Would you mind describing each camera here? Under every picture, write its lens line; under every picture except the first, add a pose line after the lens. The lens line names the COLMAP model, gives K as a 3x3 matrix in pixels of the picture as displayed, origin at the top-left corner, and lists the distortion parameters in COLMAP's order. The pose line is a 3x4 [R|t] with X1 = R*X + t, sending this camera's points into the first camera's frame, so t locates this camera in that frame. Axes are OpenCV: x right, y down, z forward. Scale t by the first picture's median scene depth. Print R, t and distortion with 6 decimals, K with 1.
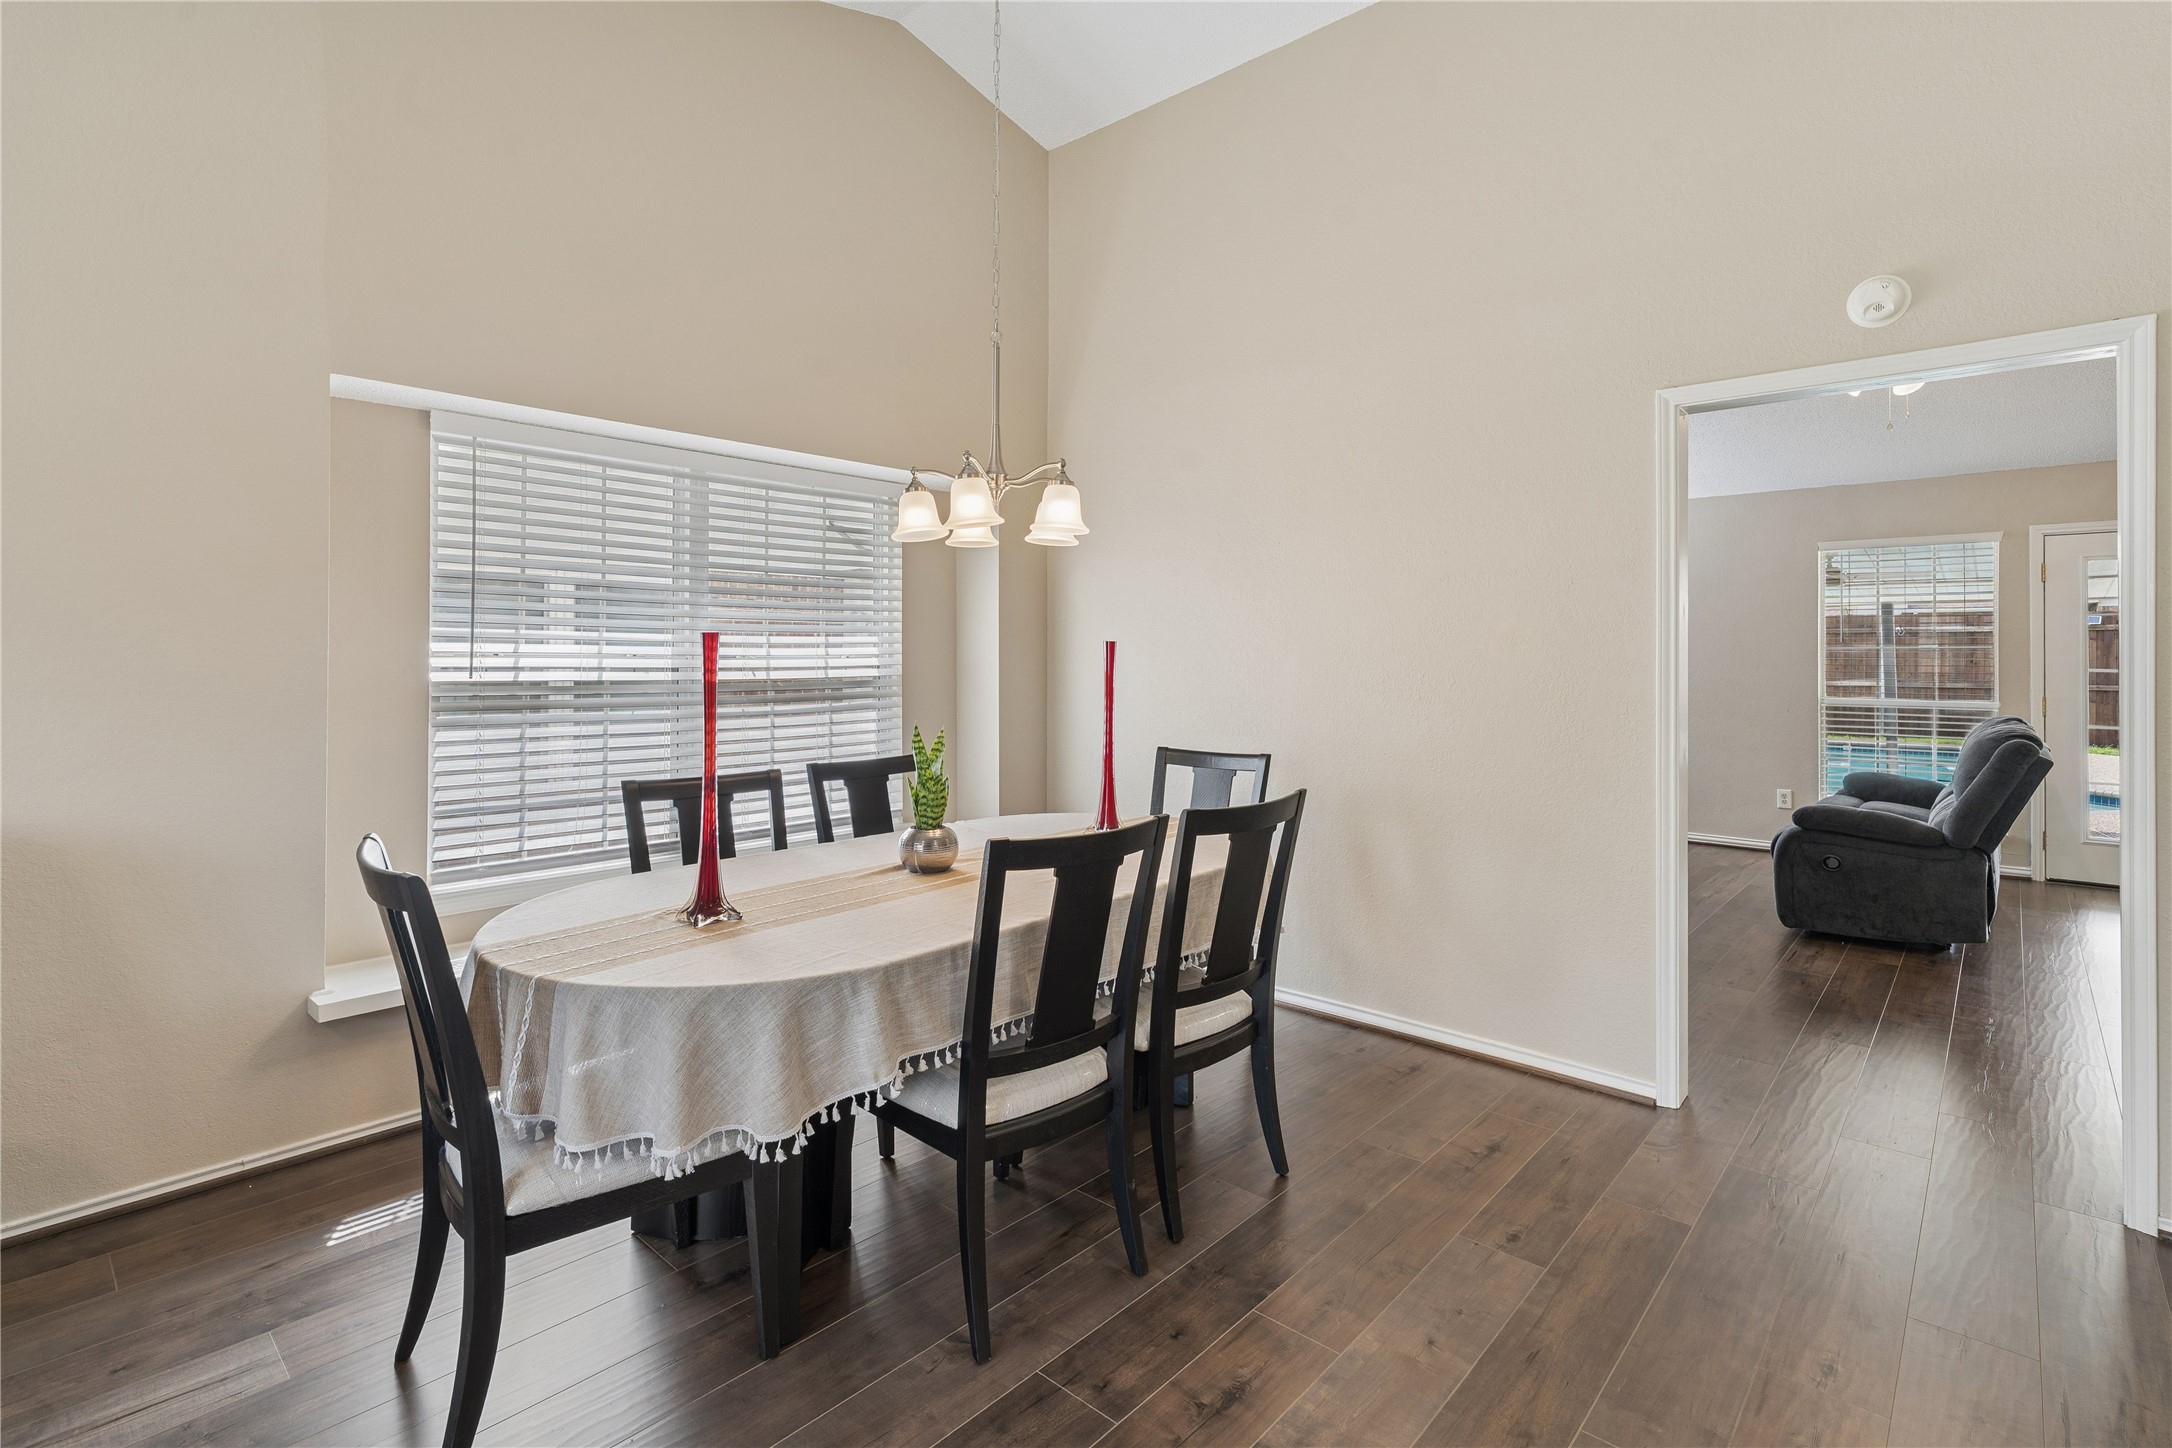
lens RADIAL K [[1013.9, 0, 1116.0], [0, 1013.9, 653.8], [0, 0, 1]] dist [-0.000161, 0.000298]
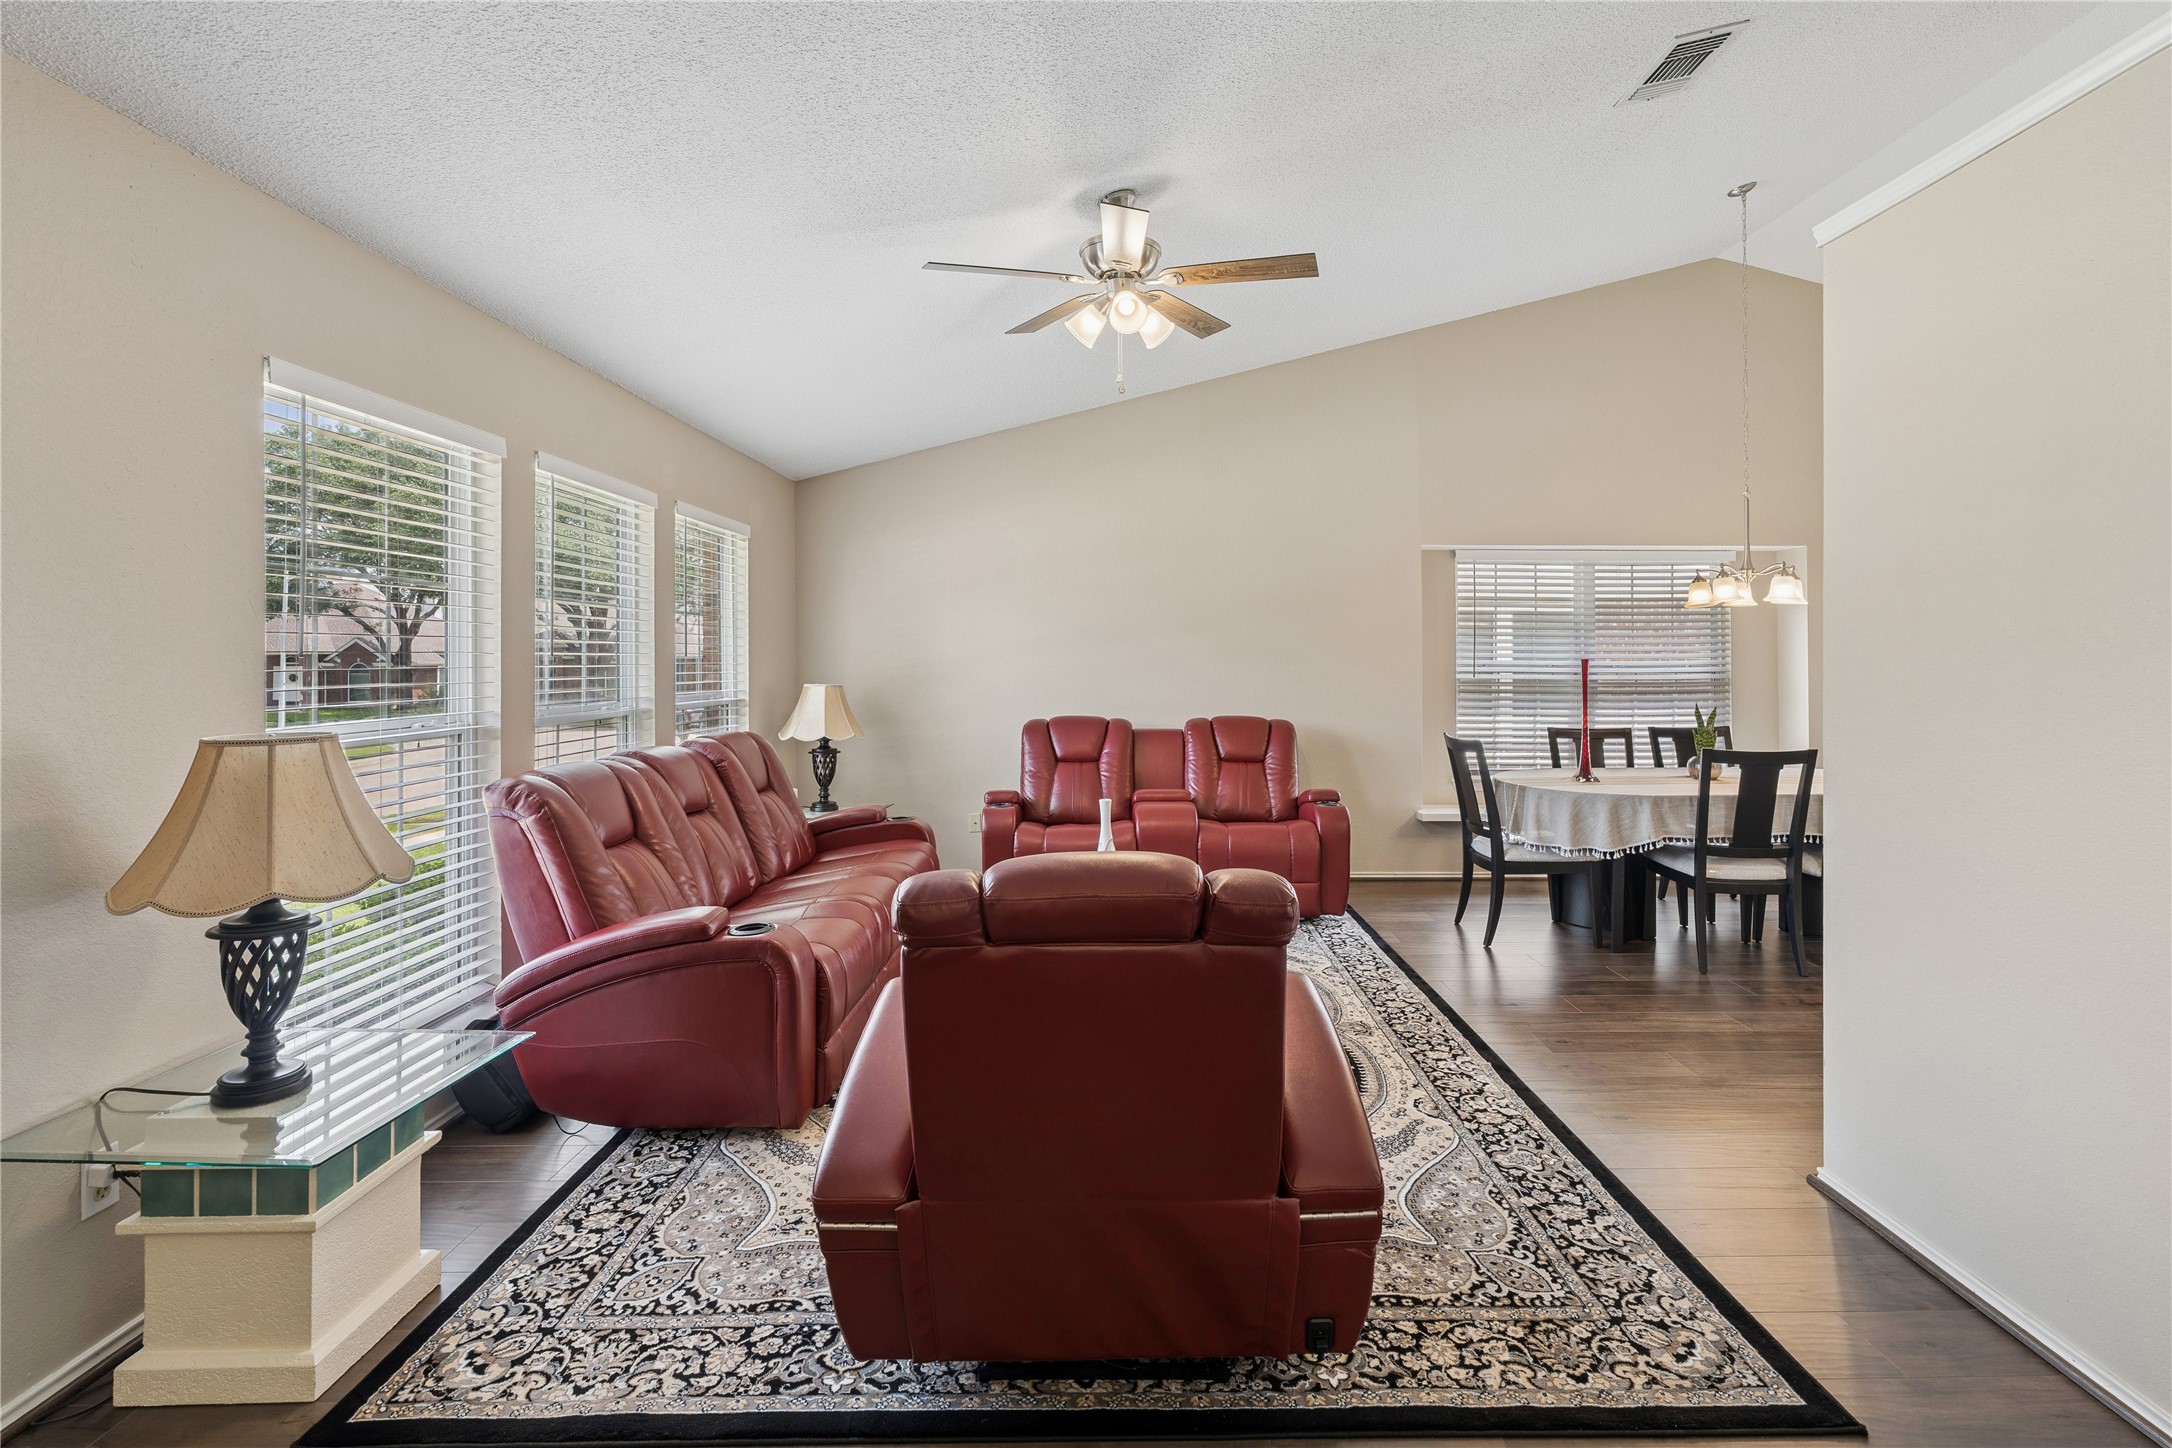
lens RADIAL K [[1008.6, 0, 1098.4], [0, 1008.6, 688.4], [0, 0, 1]] dist [-0.002221, 0.000072]
pose [[0.649885, 0.014168, -0.759900, 0.542795], [0.012522, 0.999491, 0.029345, -0.031647], [0.759929, -0.028587, 0.649377, -1.165704]]
